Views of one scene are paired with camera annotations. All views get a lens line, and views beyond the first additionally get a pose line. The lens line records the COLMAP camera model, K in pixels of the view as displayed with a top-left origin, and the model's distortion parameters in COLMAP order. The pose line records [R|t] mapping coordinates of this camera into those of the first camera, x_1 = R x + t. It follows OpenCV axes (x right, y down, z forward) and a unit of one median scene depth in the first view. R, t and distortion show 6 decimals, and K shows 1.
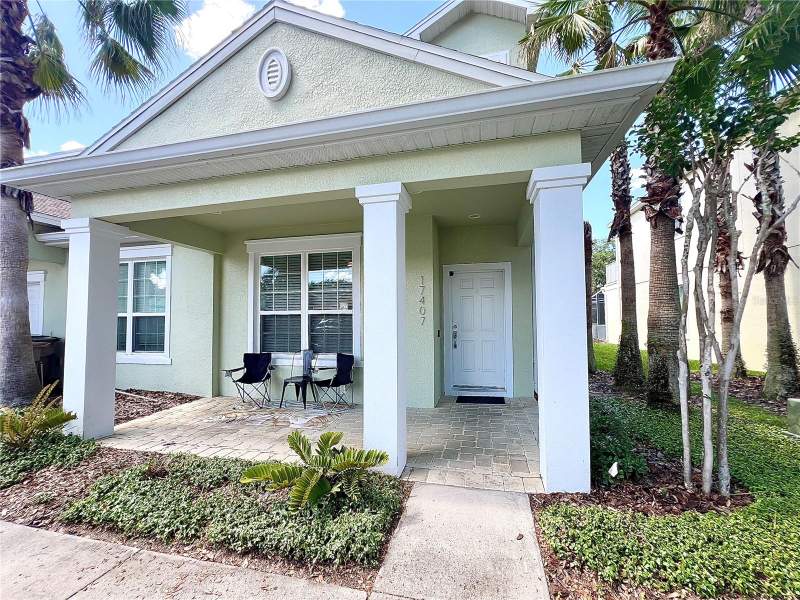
lens RADIAL K [[322.6, 0, 400.1], [0, 322.6, 303.0], [0, 0, 1]] dist [0.001055, -0.000814]
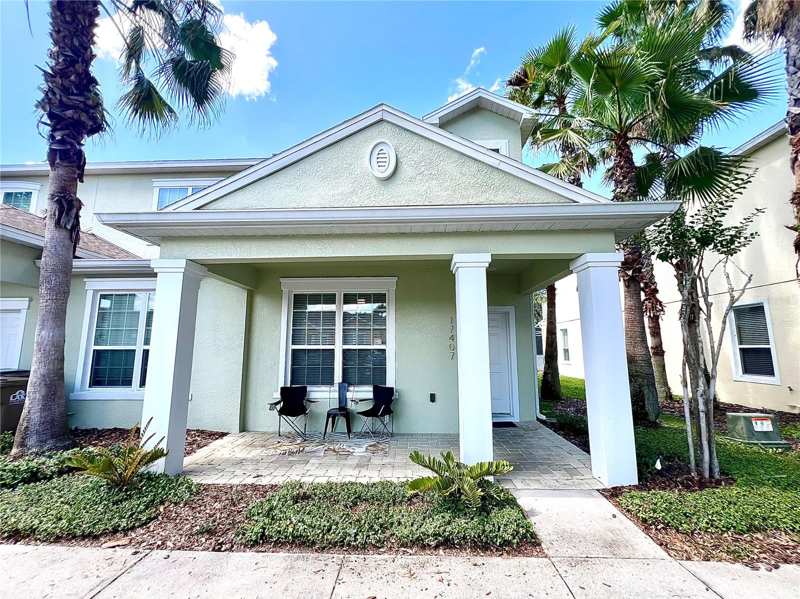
lens RADIAL K [[322.6, 0, 400.2], [0, 322.6, 300.0], [0, 0, 1]] dist [0.001055, -0.000814]
pose [[0.982384, 0.033150, 0.183912, -0.372908], [-0.014601, 0.994748, -0.101308, -0.026820], [-0.186304, 0.096838, 0.977708, -0.133269]]
